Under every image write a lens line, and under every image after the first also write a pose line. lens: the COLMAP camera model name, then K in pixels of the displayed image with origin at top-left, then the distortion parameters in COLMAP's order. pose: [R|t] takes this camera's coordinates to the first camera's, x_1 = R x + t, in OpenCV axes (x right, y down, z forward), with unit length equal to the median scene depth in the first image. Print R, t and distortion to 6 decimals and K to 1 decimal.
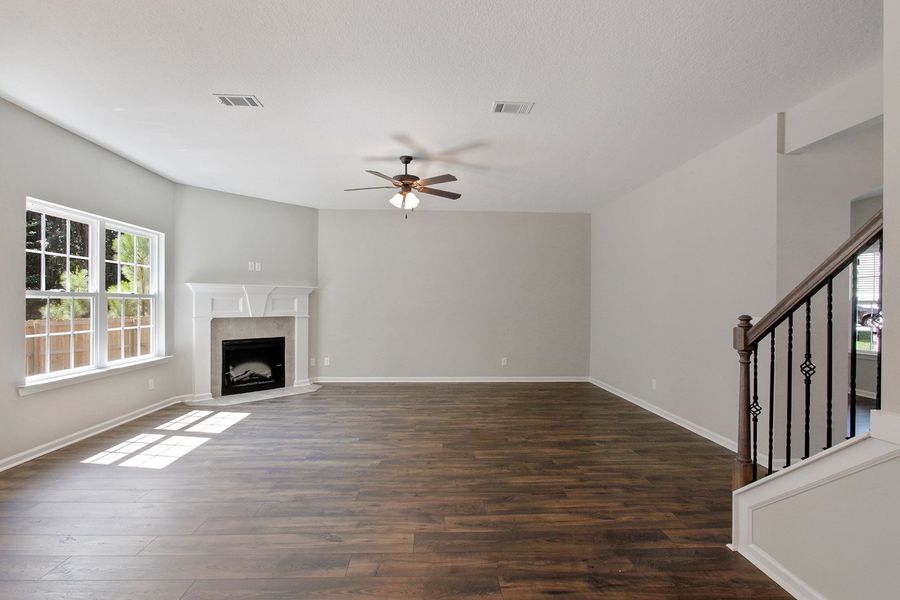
lens RADIAL K [[436.9, 0, 444.8], [0, 436.9, 307.7], [0, 0, 1]] dist [-0.007151, 0.004324]
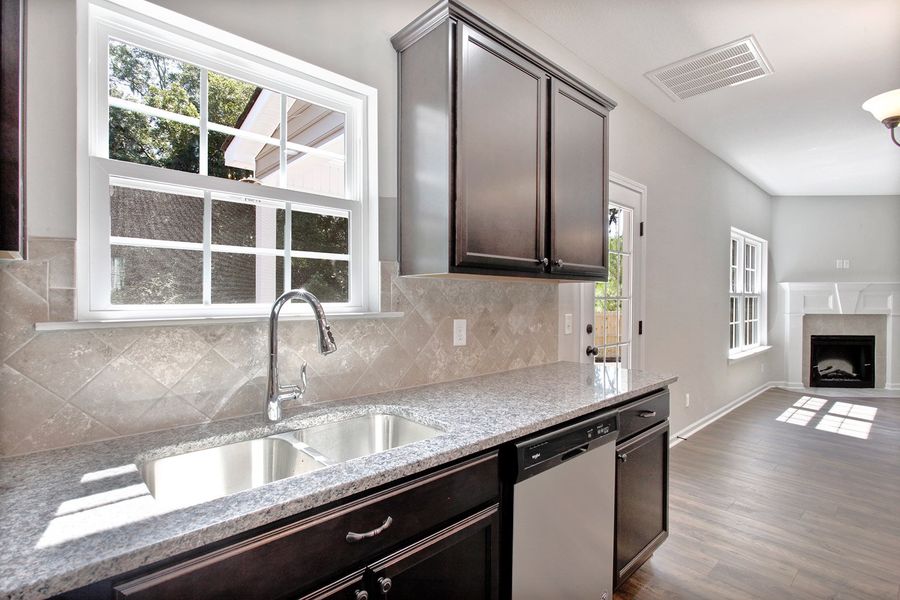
lens RADIAL K [[436.9, 0, 445.6], [0, 436.9, 304.7], [0, 0, 1]] dist [-0.007151, 0.004324]
pose [[0.636979, 0.007550, -0.770844, -0.343535], [-0.005762, 0.999971, 0.005033, 0.000041], [0.770860, 0.001236, 0.637004, -0.487210]]
